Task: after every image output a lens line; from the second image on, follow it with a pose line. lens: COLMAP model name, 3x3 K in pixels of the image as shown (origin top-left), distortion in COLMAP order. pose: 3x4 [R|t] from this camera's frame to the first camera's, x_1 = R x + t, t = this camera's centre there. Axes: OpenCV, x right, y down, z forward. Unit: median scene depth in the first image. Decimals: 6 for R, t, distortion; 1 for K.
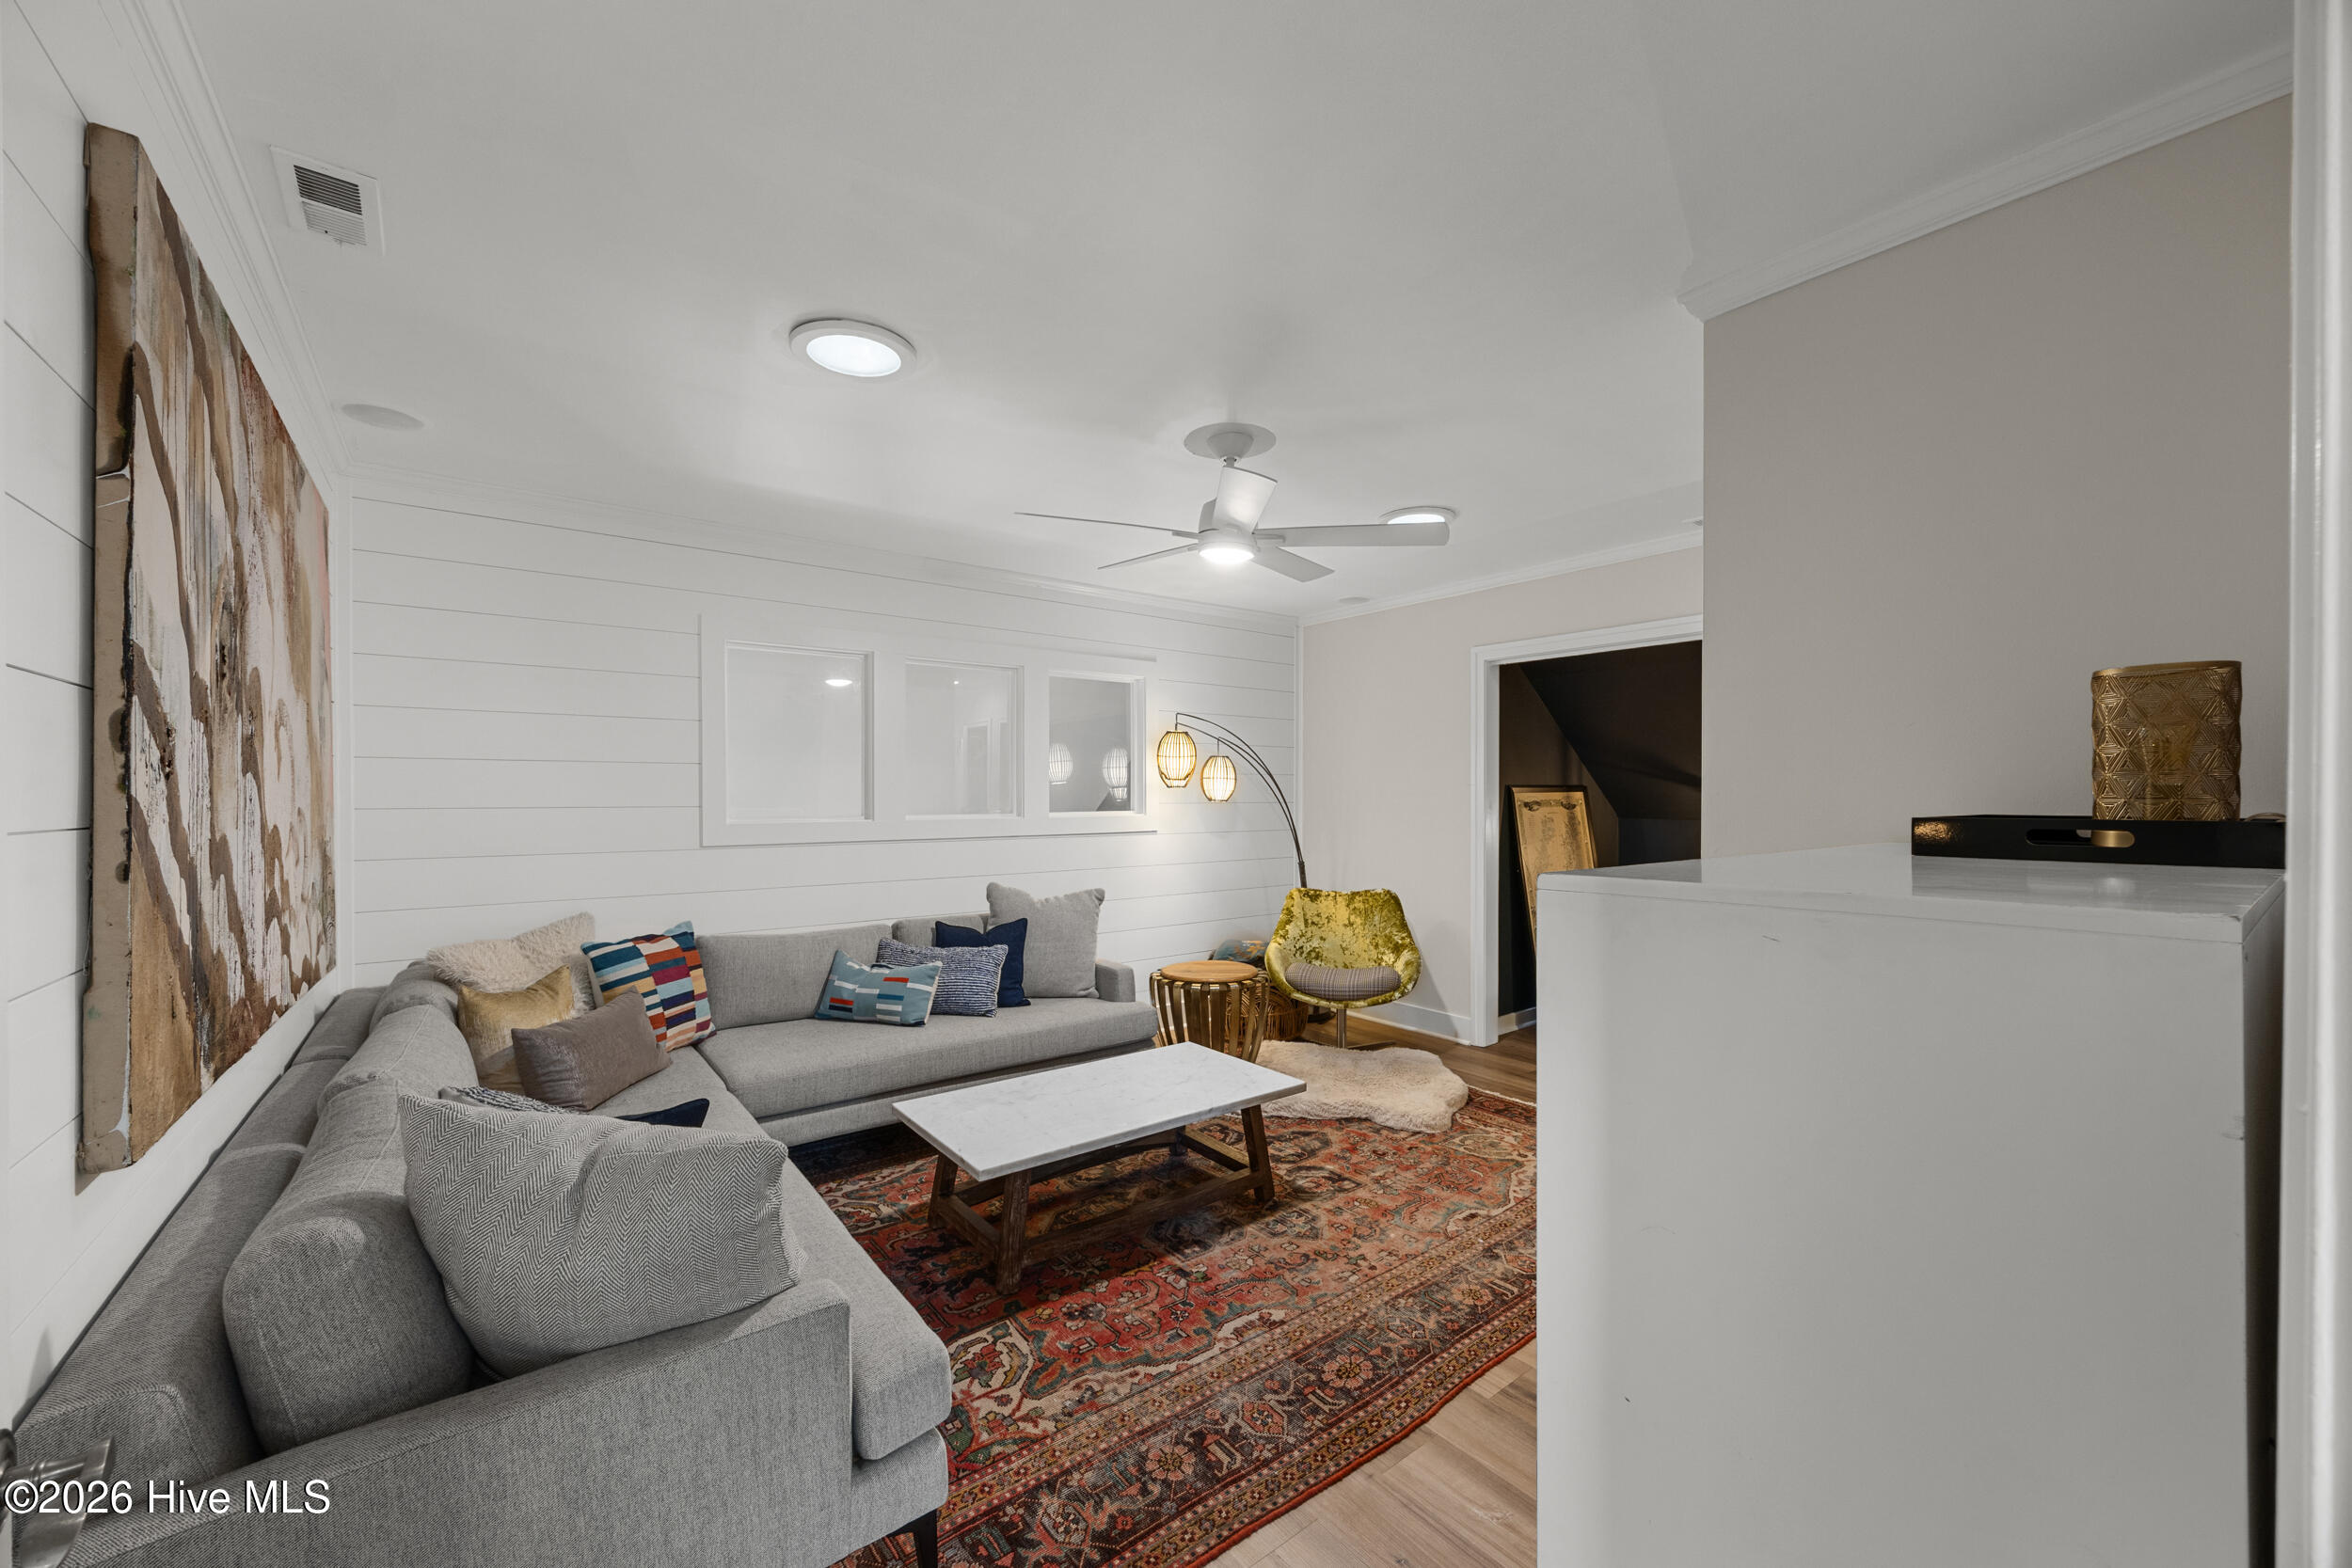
lens RADIAL K [[893.6, 0, 1163.7], [0, 893.6, 797.7], [0, 0, 1]] dist [-0.005352, 0.000687]
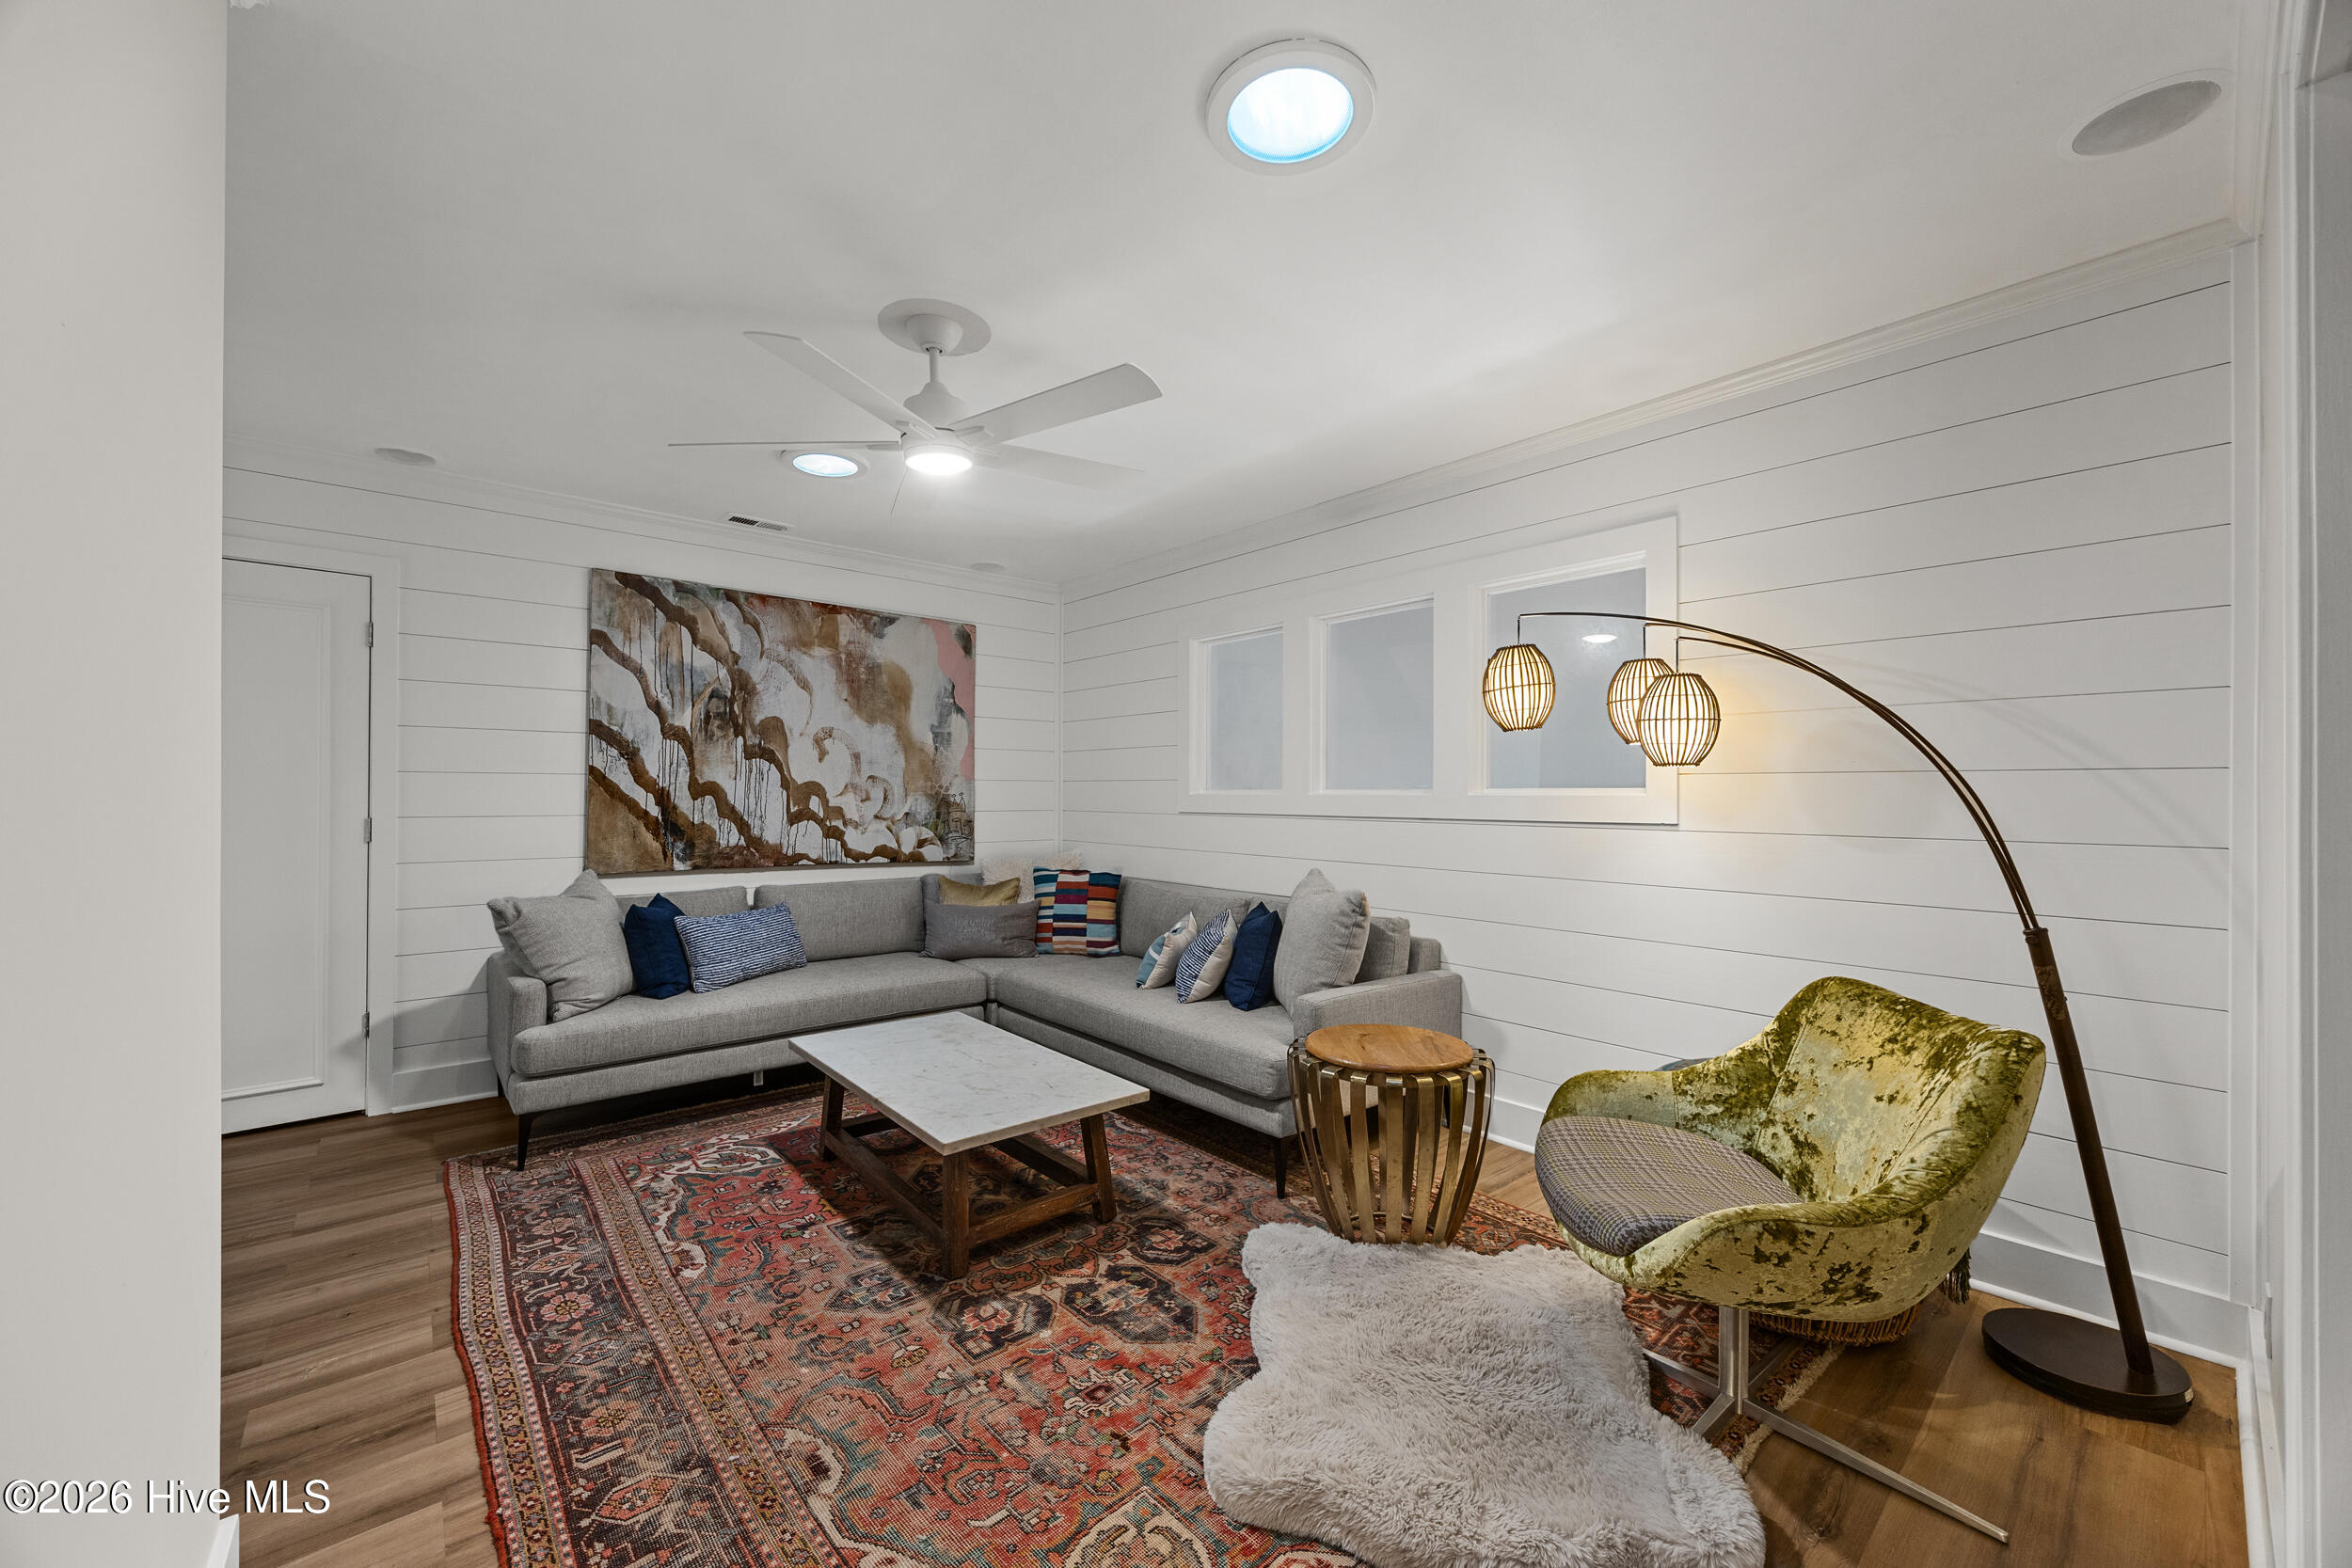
lens RADIAL K [[893.6, 0, 1176.0], [0, 893.6, 785.0], [0, 0, 1]] dist [-0.005352, 0.000687]
pose [[0.065065, -0.007149, -0.997855, 0.922420], [-0.005224, 0.999958, -0.007505, 0.034146], [0.997867, 0.005701, 0.065025, 1.175541]]
